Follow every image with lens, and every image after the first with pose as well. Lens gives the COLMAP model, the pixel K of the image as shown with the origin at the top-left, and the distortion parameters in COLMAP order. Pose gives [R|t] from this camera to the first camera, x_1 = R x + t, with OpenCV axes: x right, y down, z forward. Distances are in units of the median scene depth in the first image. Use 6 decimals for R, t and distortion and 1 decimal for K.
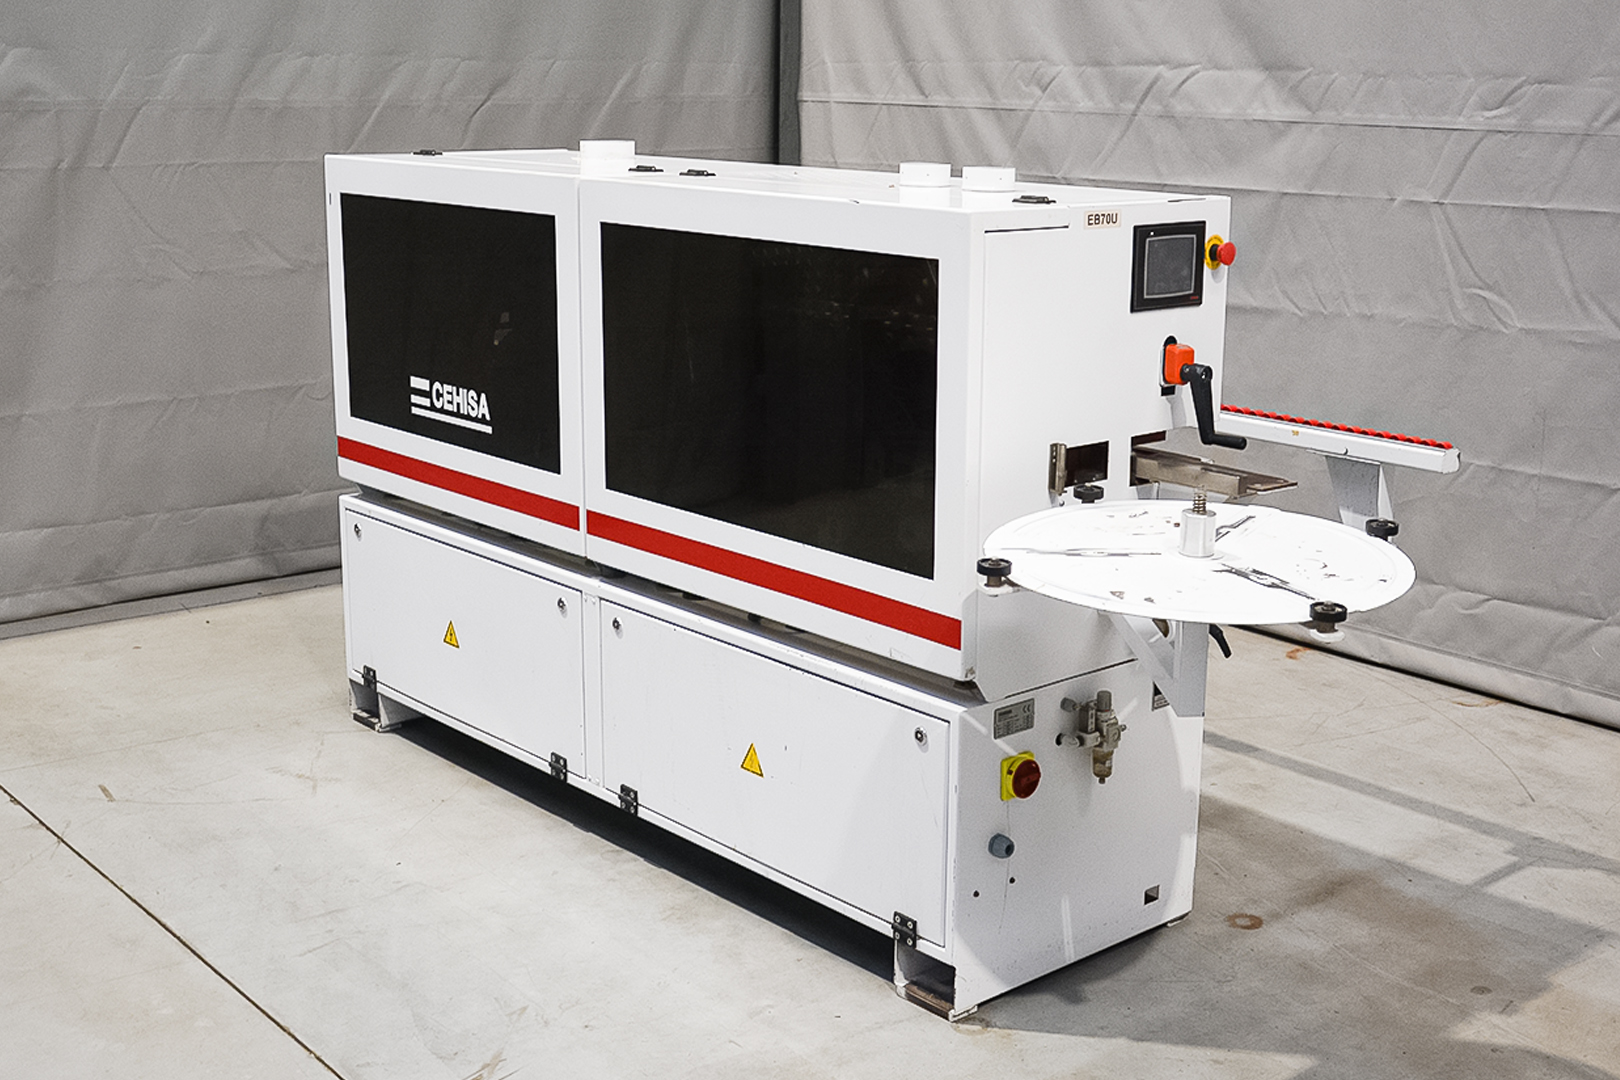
lens RADIAL K [[2009.8, 0, 878.7], [0, 2009.8, 502.1], [0, 0, 1]] dist [-0.054441, 0.000000]
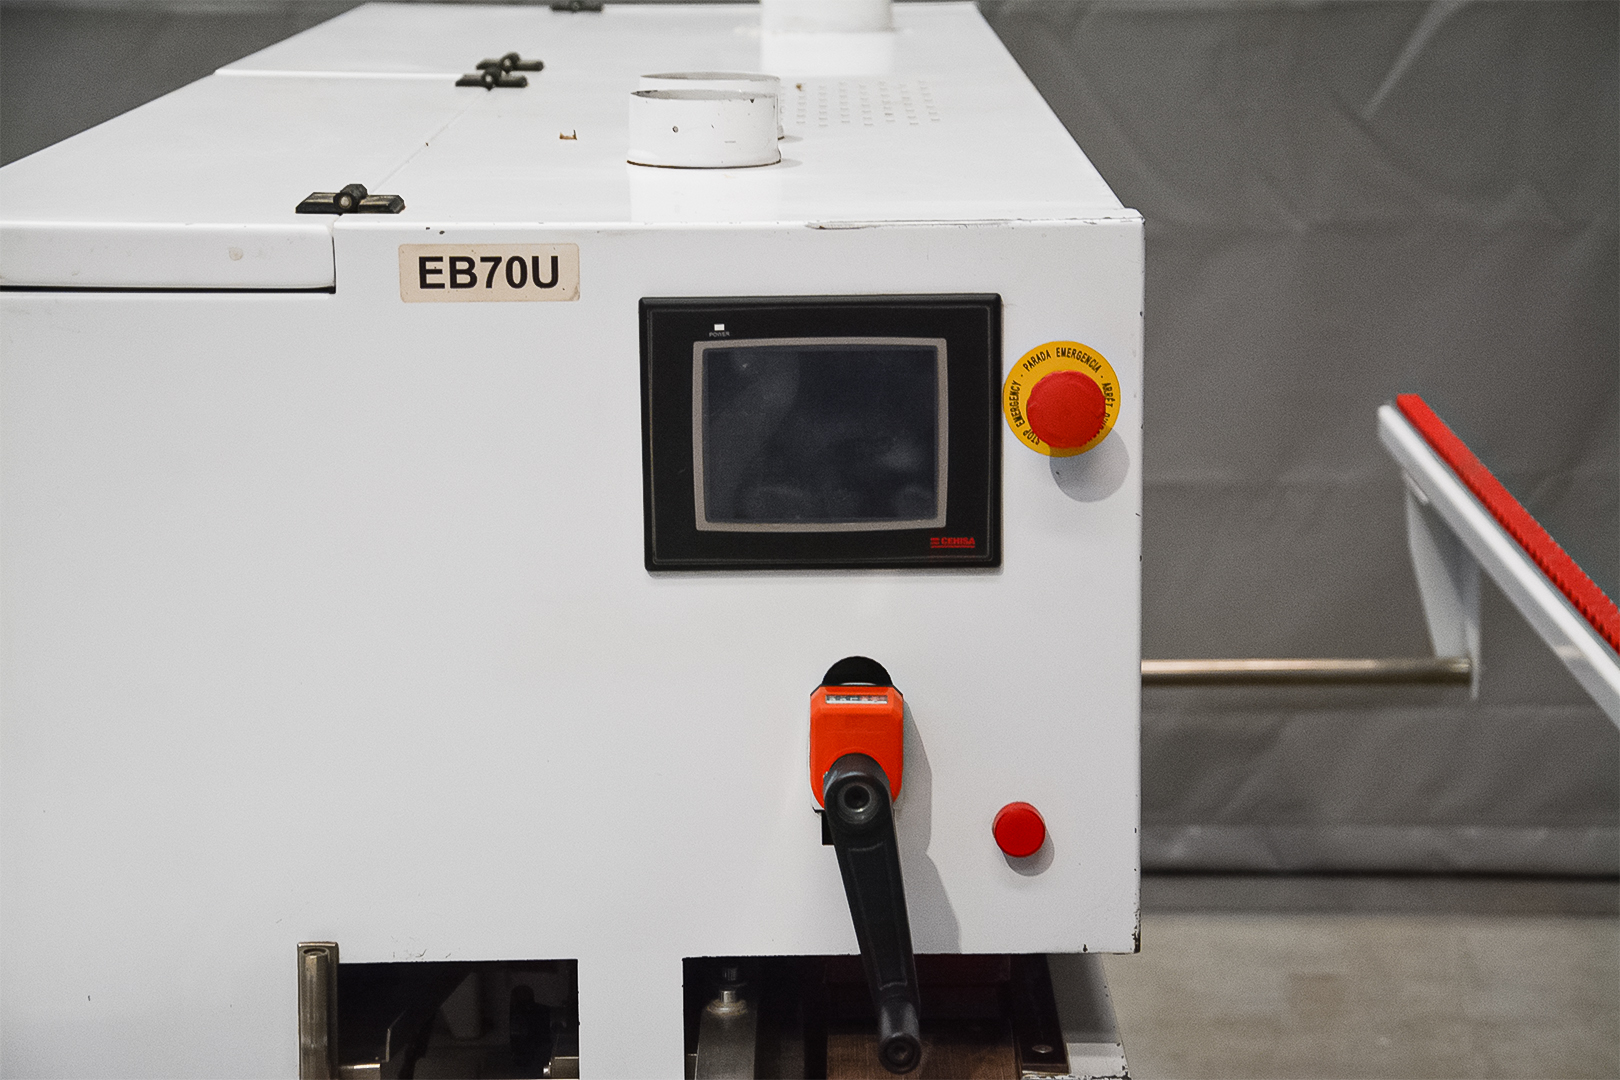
lens RADIAL K [[3738.2, 0, 807.0], [0, 3738.2, 582.5], [0, 0, 1]] dist [0.533792, 0.000000]
pose [[0.734415, 0.116863, -0.668564, 0.455875], [-0.125363, 0.991472, 0.035595, -0.098823], [0.667022, 0.057671, 0.742803, 0.488894]]
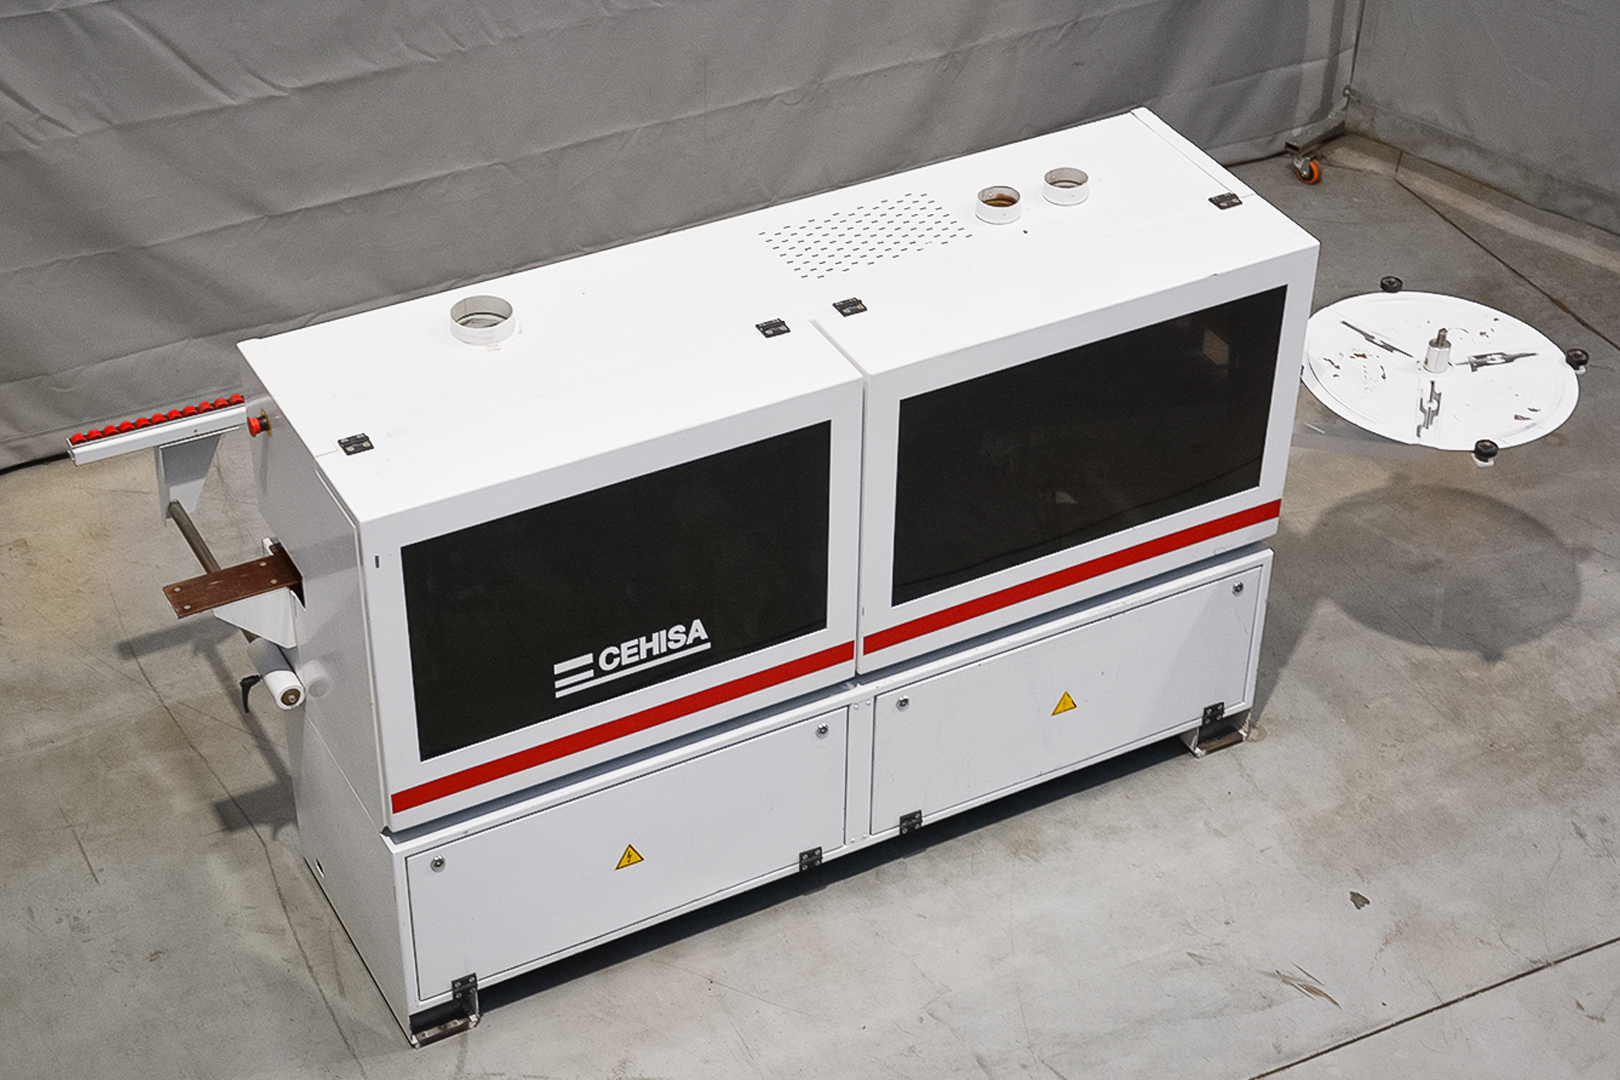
lens RADIAL K [[2832.7, 0, 832.3], [0, 2832.7, 544.3], [0, 0, 1]] dist [0.136518, 0.000000]
pose [[0.241093, -0.594238, 0.767304, -1.239332], [0.192824, 0.804194, 0.562220, -0.857694], [-0.951153, 0.012407, 0.308469, 0.561740]]
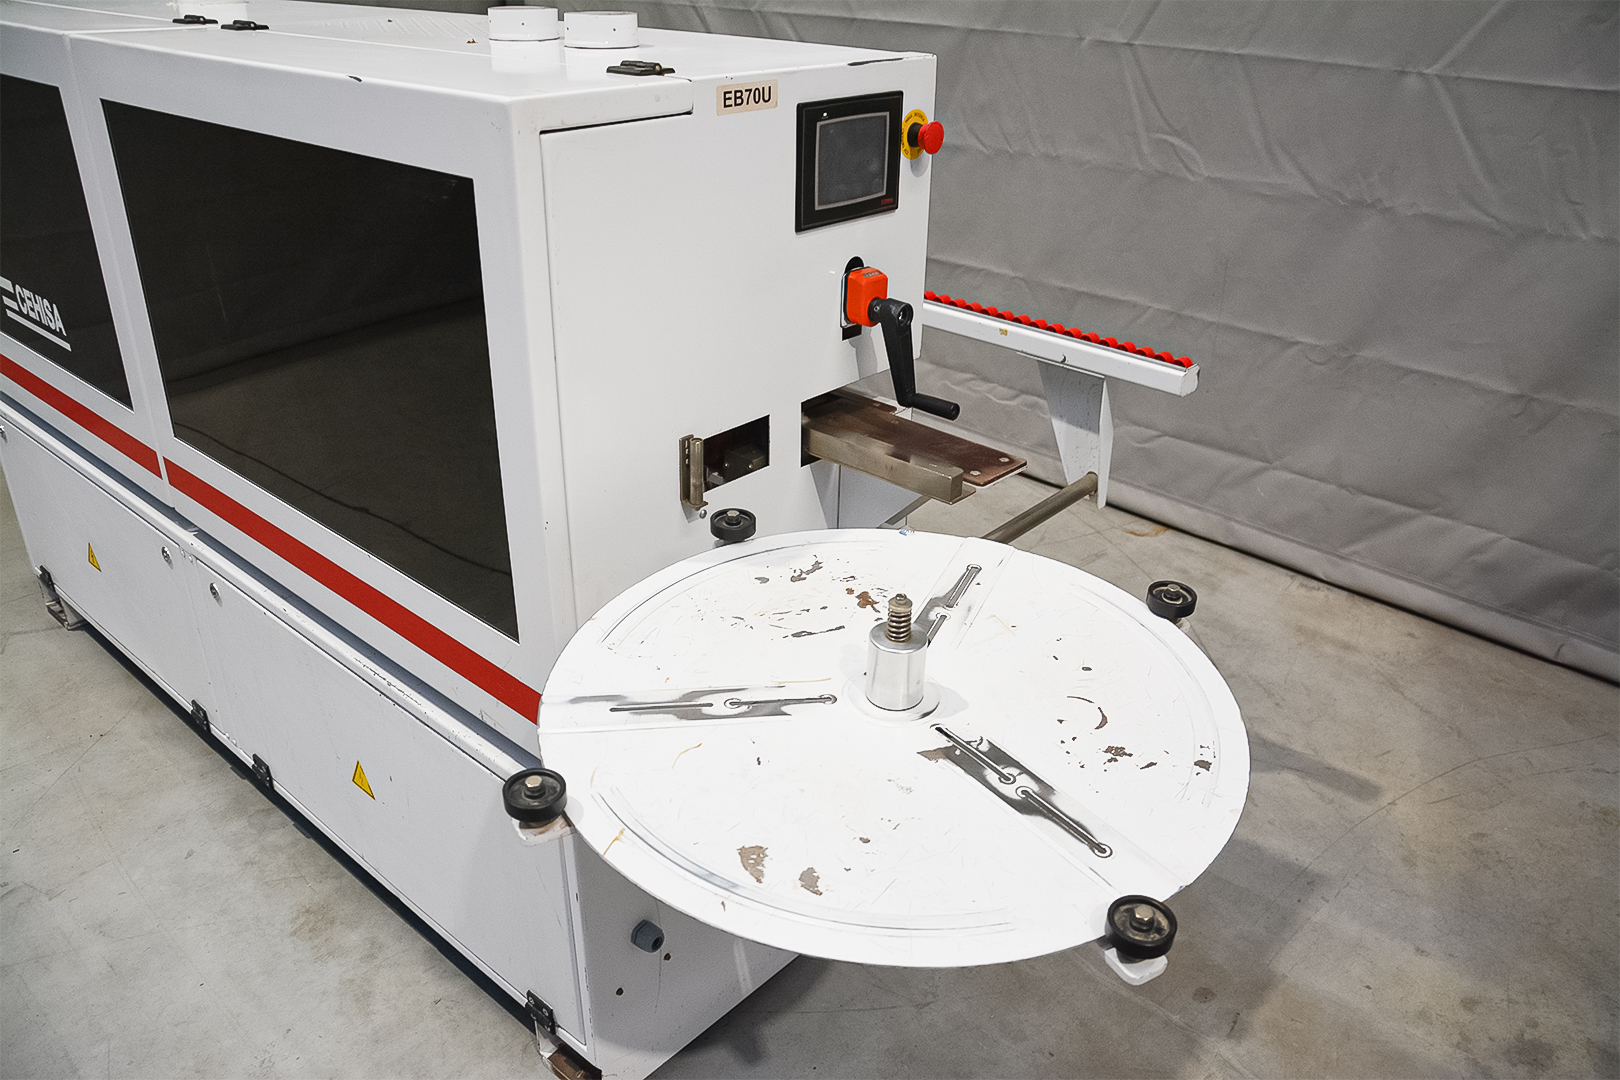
lens RADIAL K [[1259.4, 0, 835.6], [0, 1259.4, 554.1], [0, 0, 1]] dist [-0.149184, 0.092913]
pose [[0.992739, -0.044586, 0.111724, 0.073053], [0.013886, 0.965040, 0.261735, -0.084451], [-0.119487, -0.258283, 0.958651, 0.473734]]
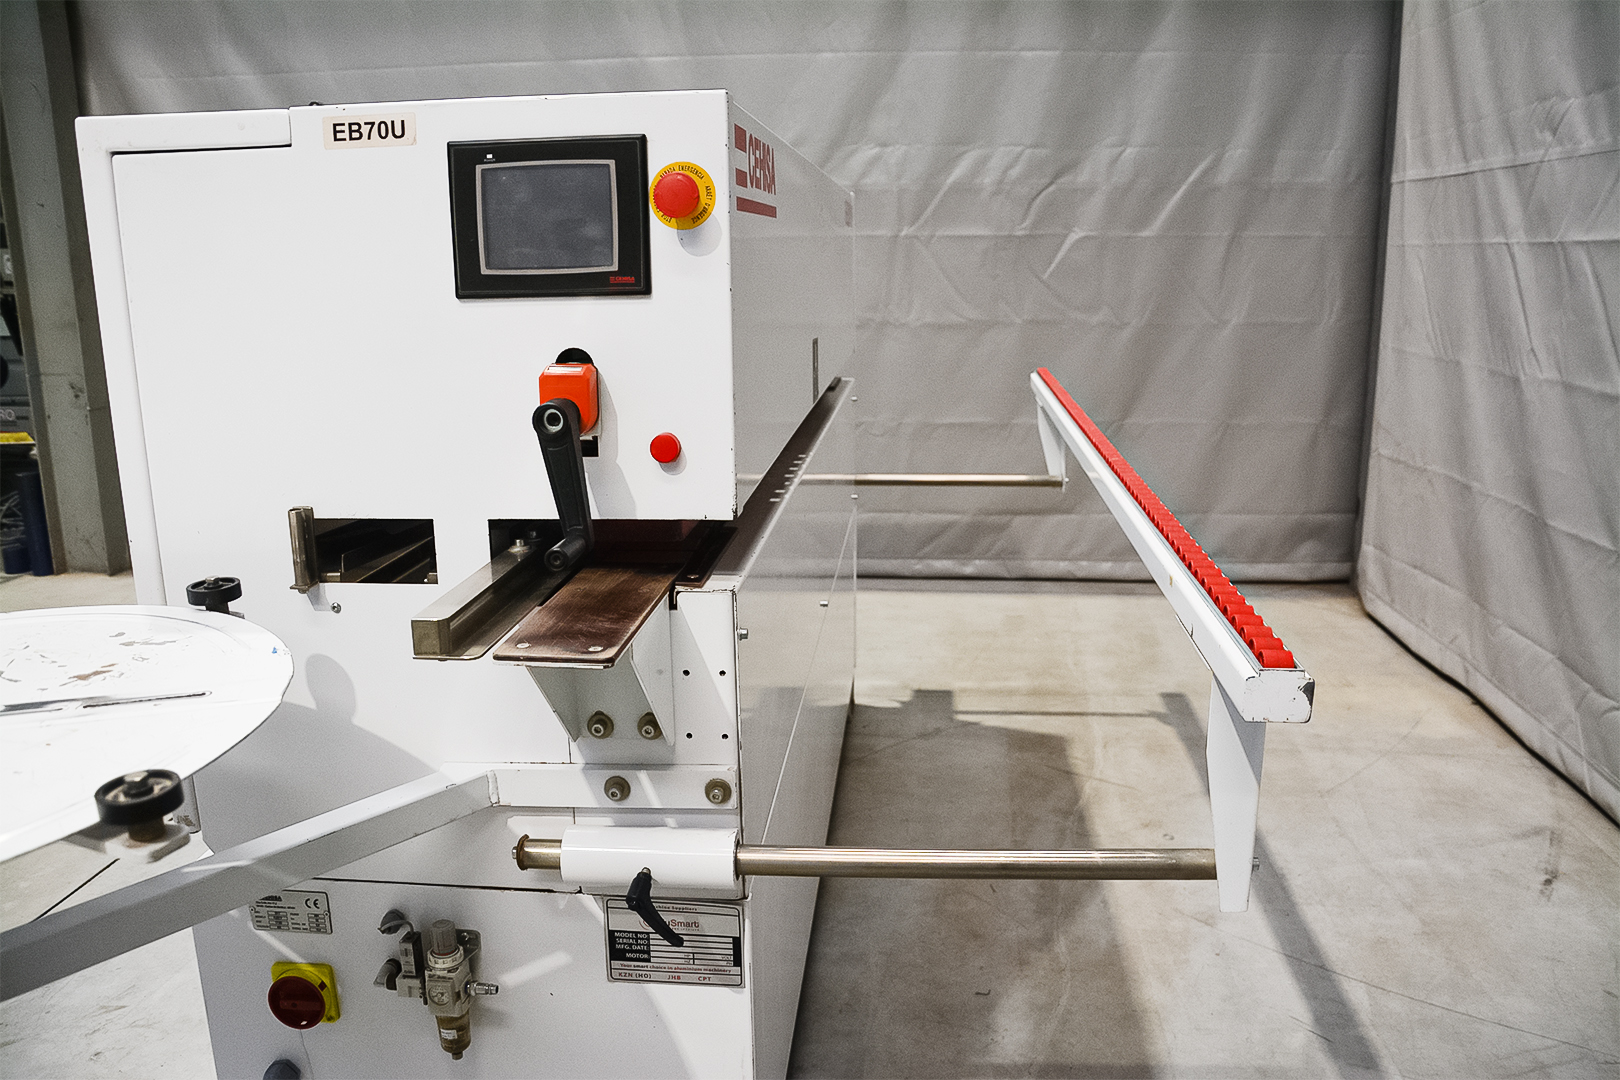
lens RADIAL K [[1259.4, 0, 817.9], [0, 1259.4, 548.7], [0, 0, 1]] dist [-0.149184, 0.092913]
pose [[0.676635, 0.148965, -0.721093, 0.385524], [-0.138079, 0.987618, 0.074460, -0.054973], [0.723257, 0.049185, 0.688826, 0.707471]]
